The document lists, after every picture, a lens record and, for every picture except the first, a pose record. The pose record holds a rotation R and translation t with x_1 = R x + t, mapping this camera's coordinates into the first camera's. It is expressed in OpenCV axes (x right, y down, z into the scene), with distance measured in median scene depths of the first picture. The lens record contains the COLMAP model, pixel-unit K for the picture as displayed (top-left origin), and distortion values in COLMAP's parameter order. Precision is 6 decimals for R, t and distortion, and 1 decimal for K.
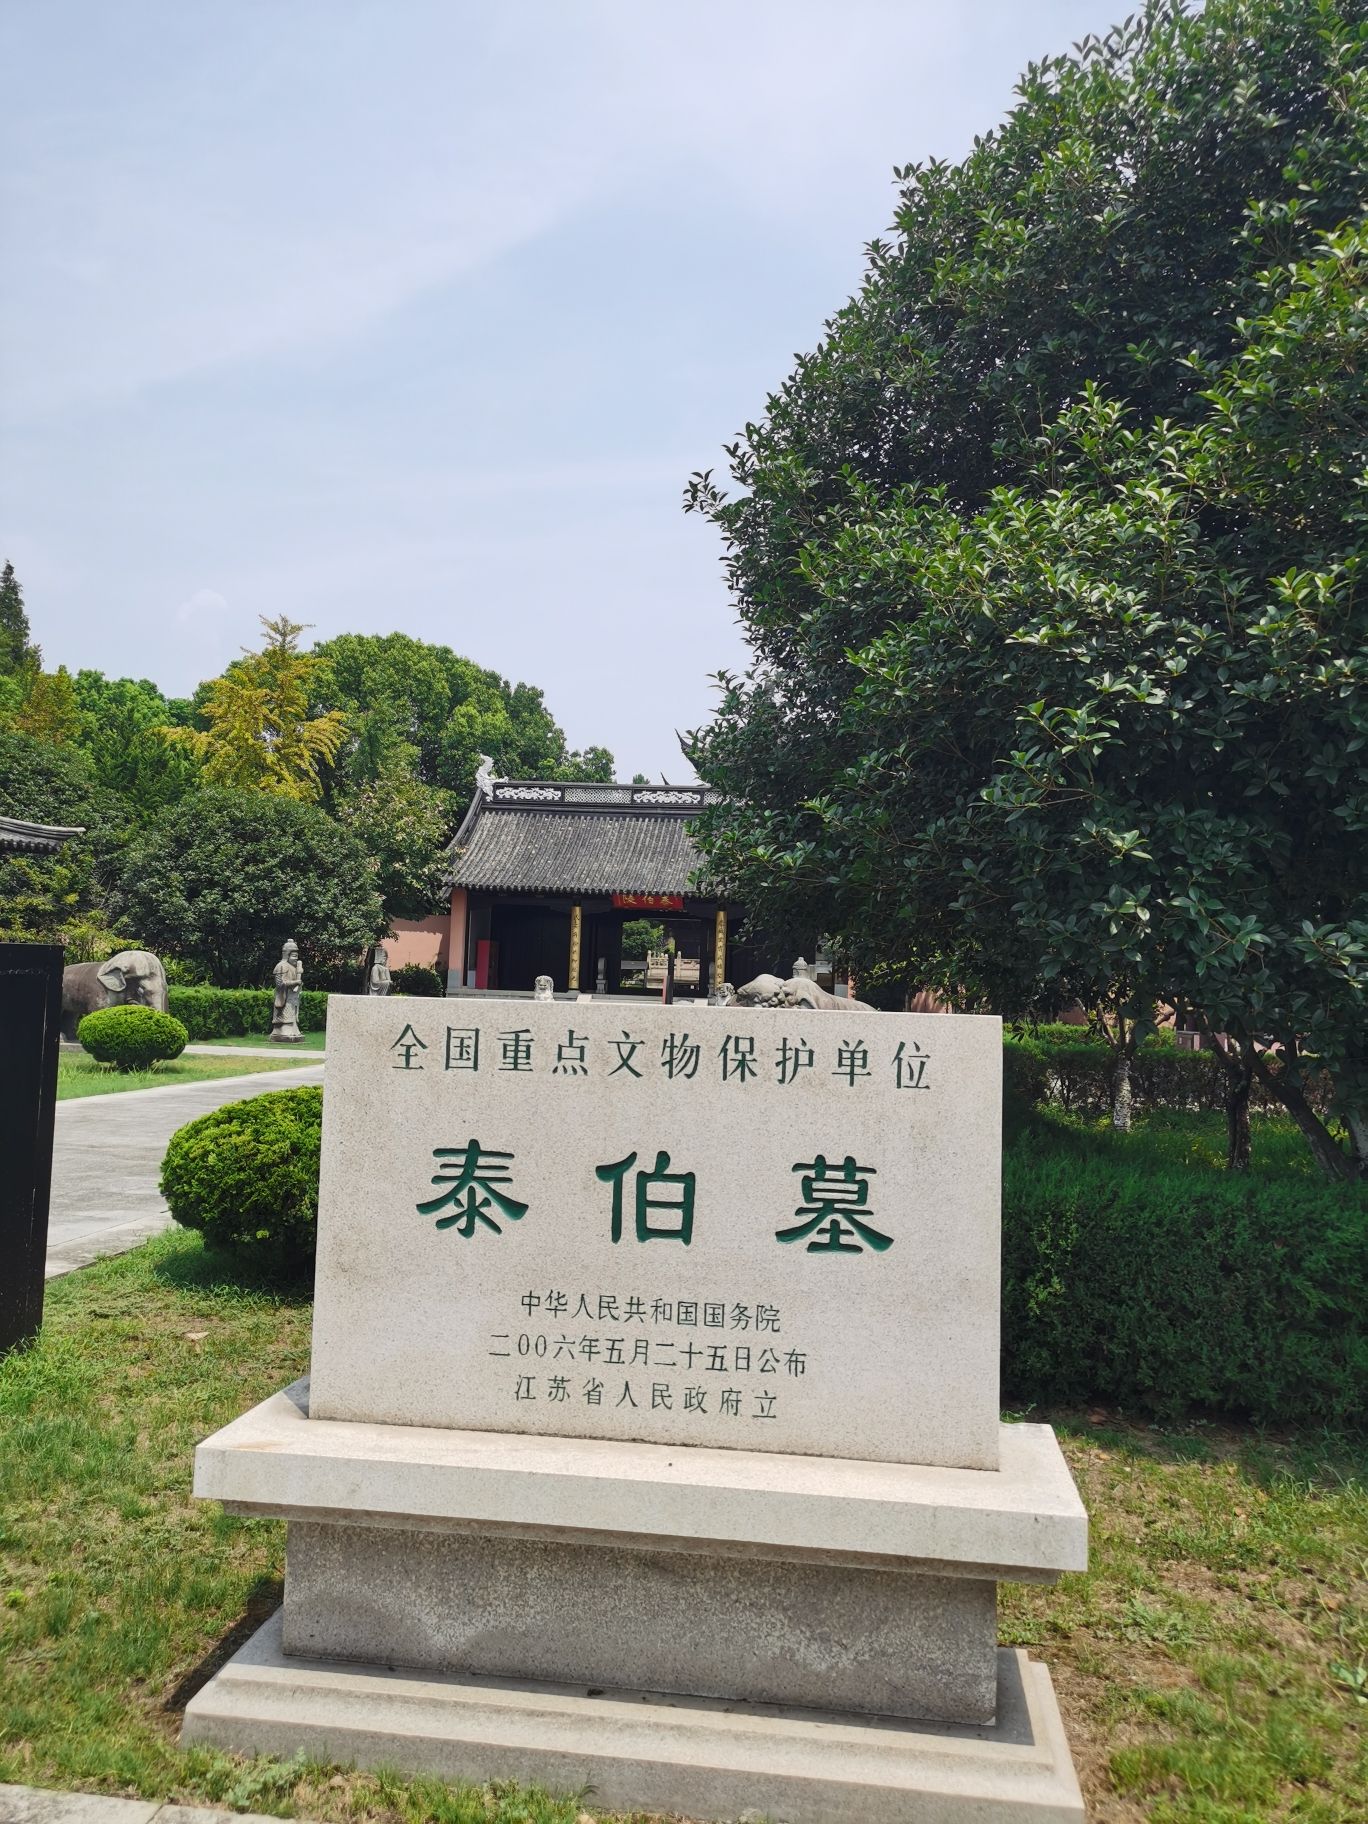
lens RADIAL K [[1426.5, 0, 684.0], [0, 1426.5, 912.0], [0, 0, 1]] dist [0.073922, -0.001501]
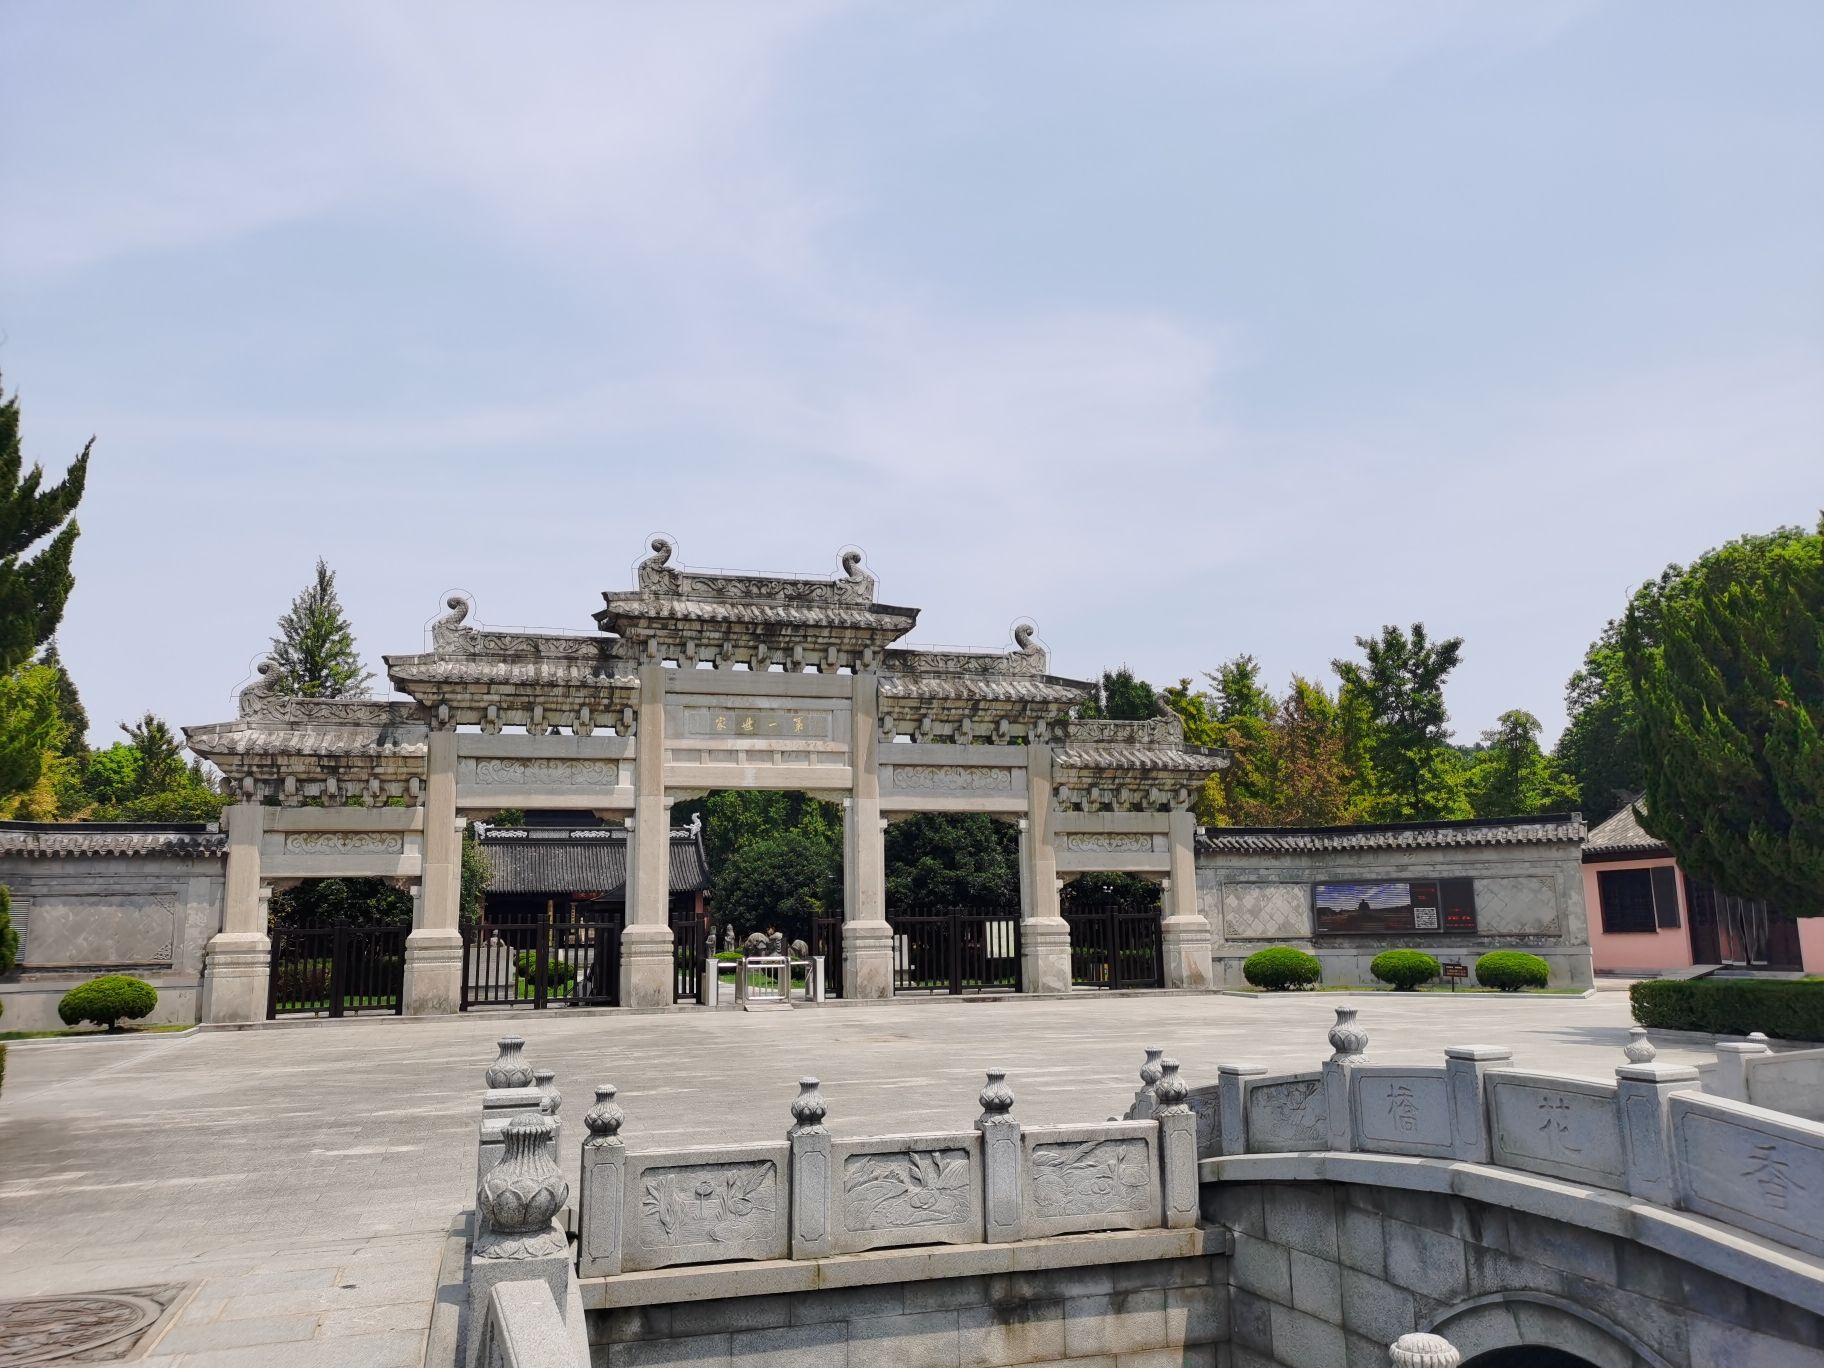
lens RADIAL K [[1426.5, 0, 912.0], [0, 1426.5, 684.0], [0, 0, 1]] dist [0.073922, -0.001501]
pose [[0.915501, 0.015091, 0.402033, -0.388007], [0.031935, 0.993417, -0.110010, -0.060420], [-0.401047, 0.113553, 0.908992, -0.855934]]
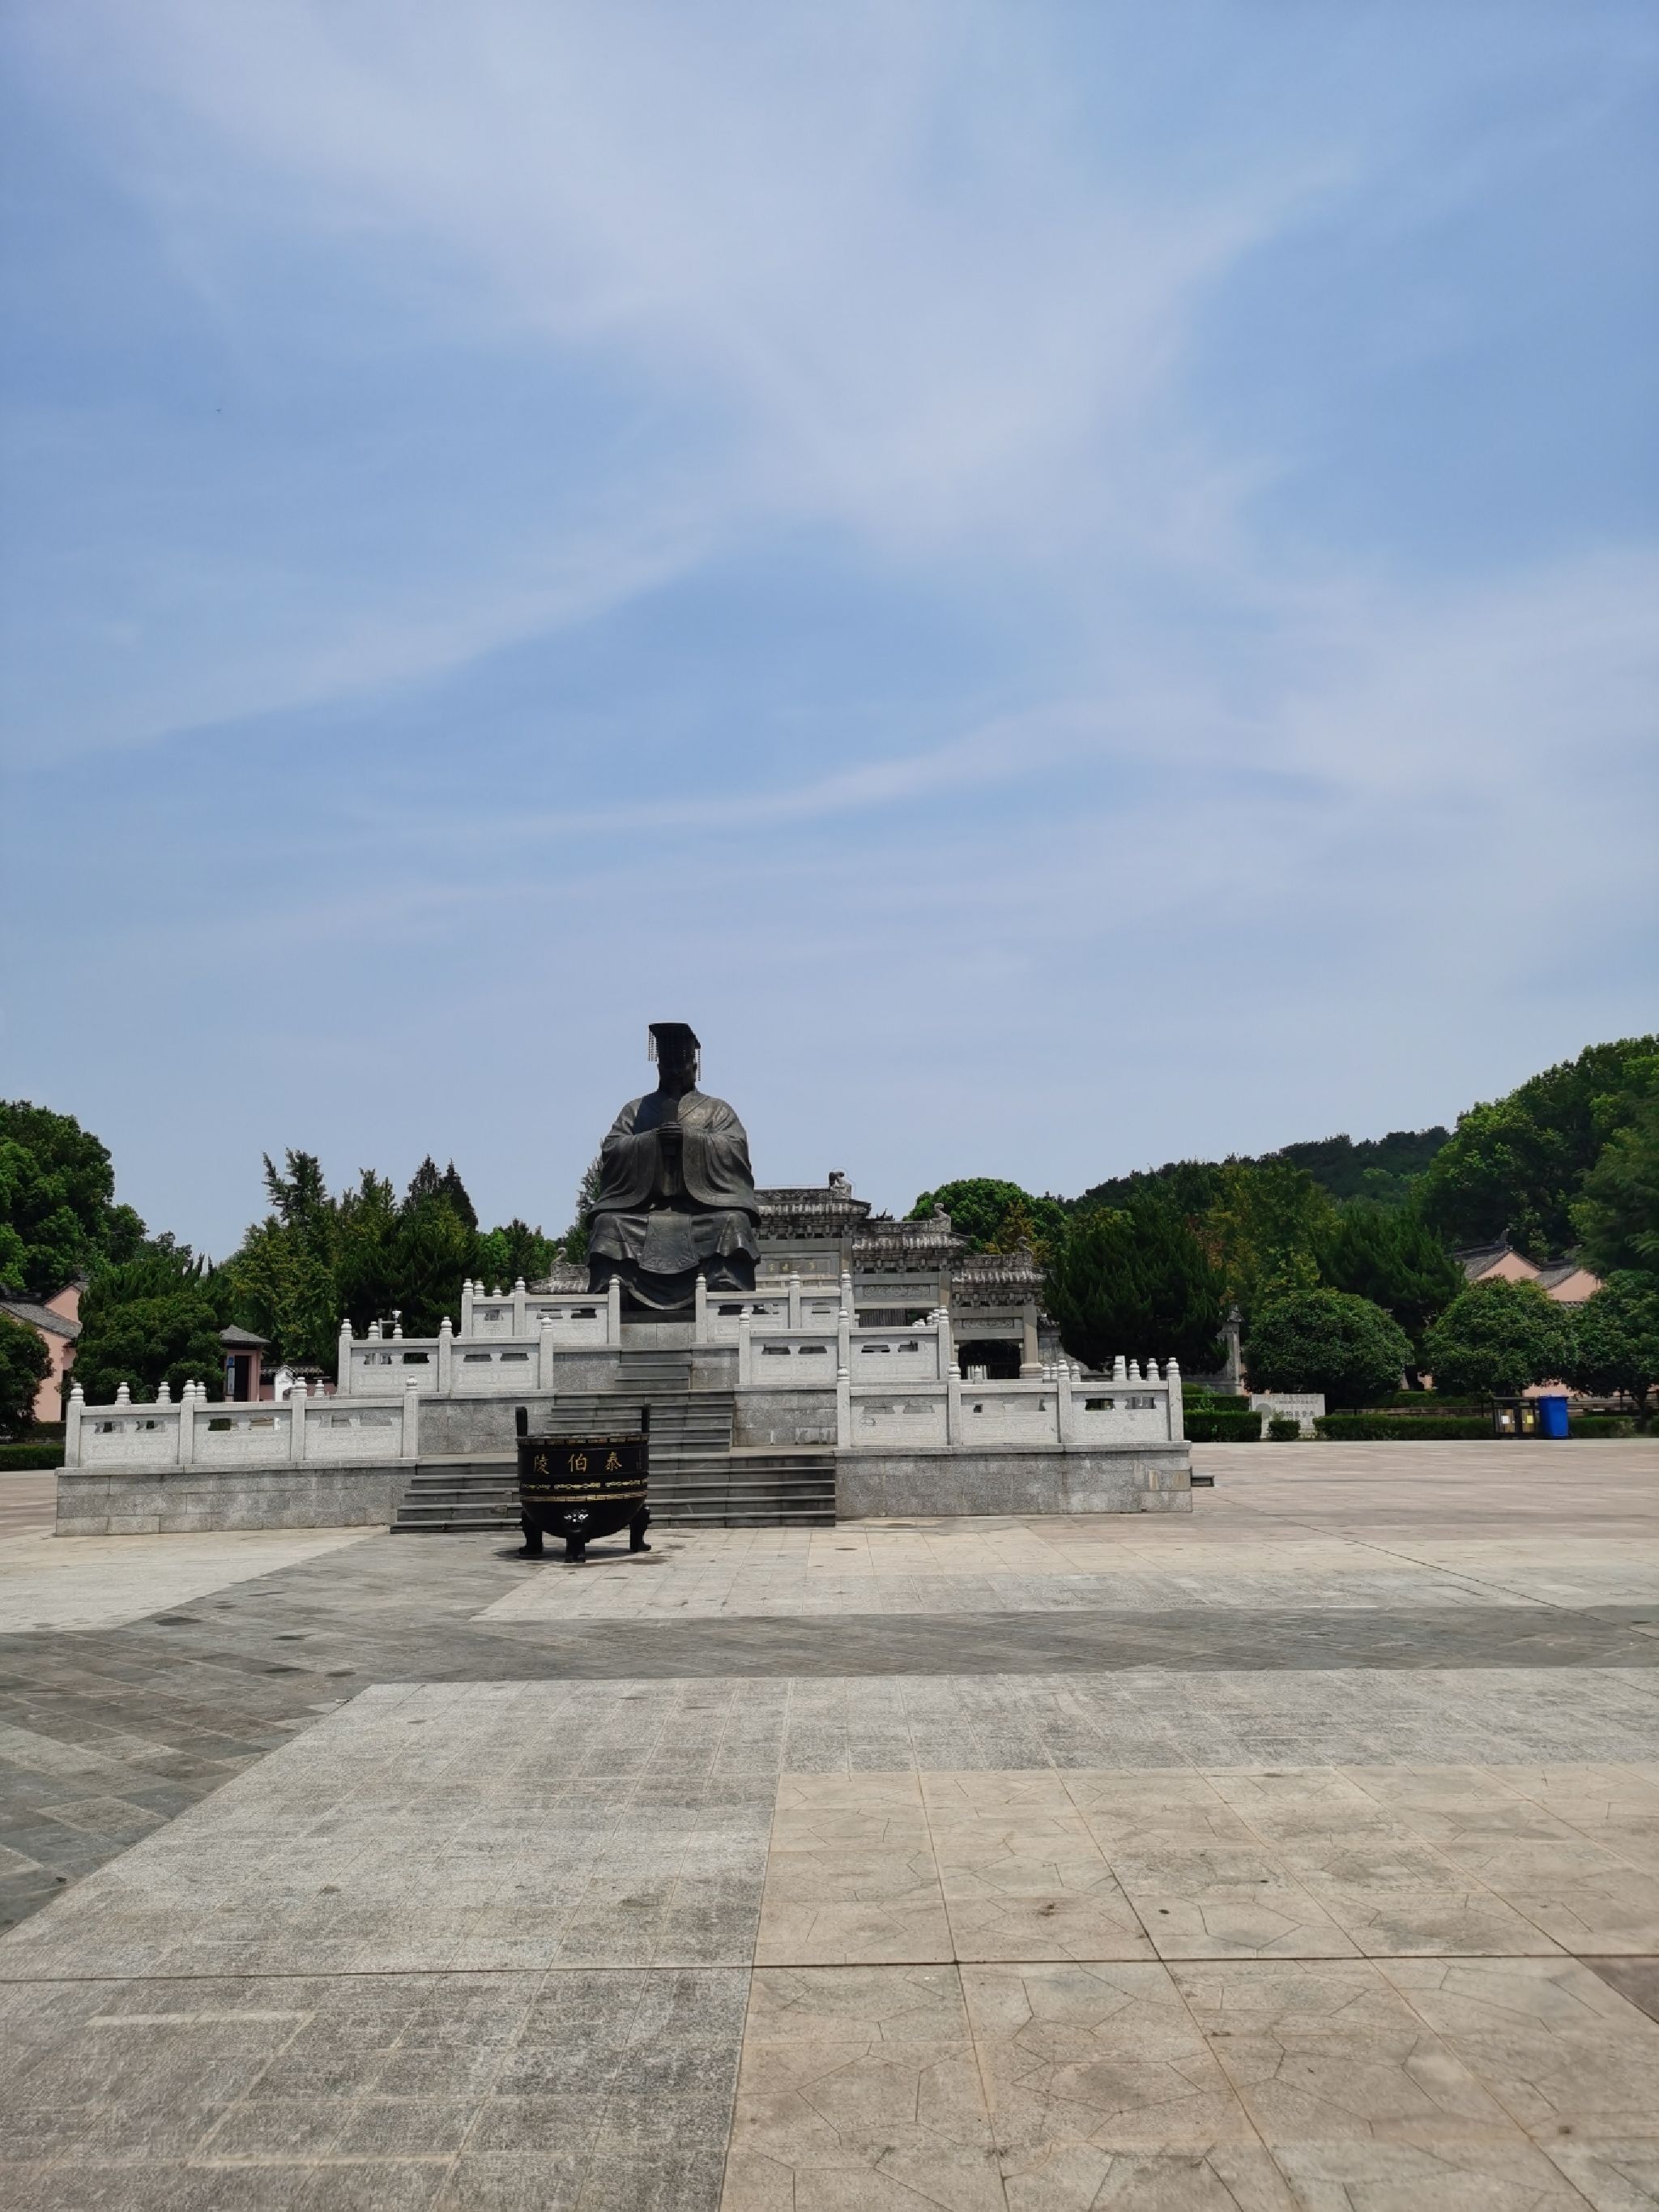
lens RADIAL K [[1729.8, 0, 829.5], [0, 1729.8, 1106.0], [0, 0, 1]] dist [0.073922, -0.001501]
pose [[0.992978, -0.042510, 0.110397, -0.310534], [0.053932, 0.993257, -0.102626, -0.103420], [-0.105290, 0.107860, 0.988575, -1.891138]]
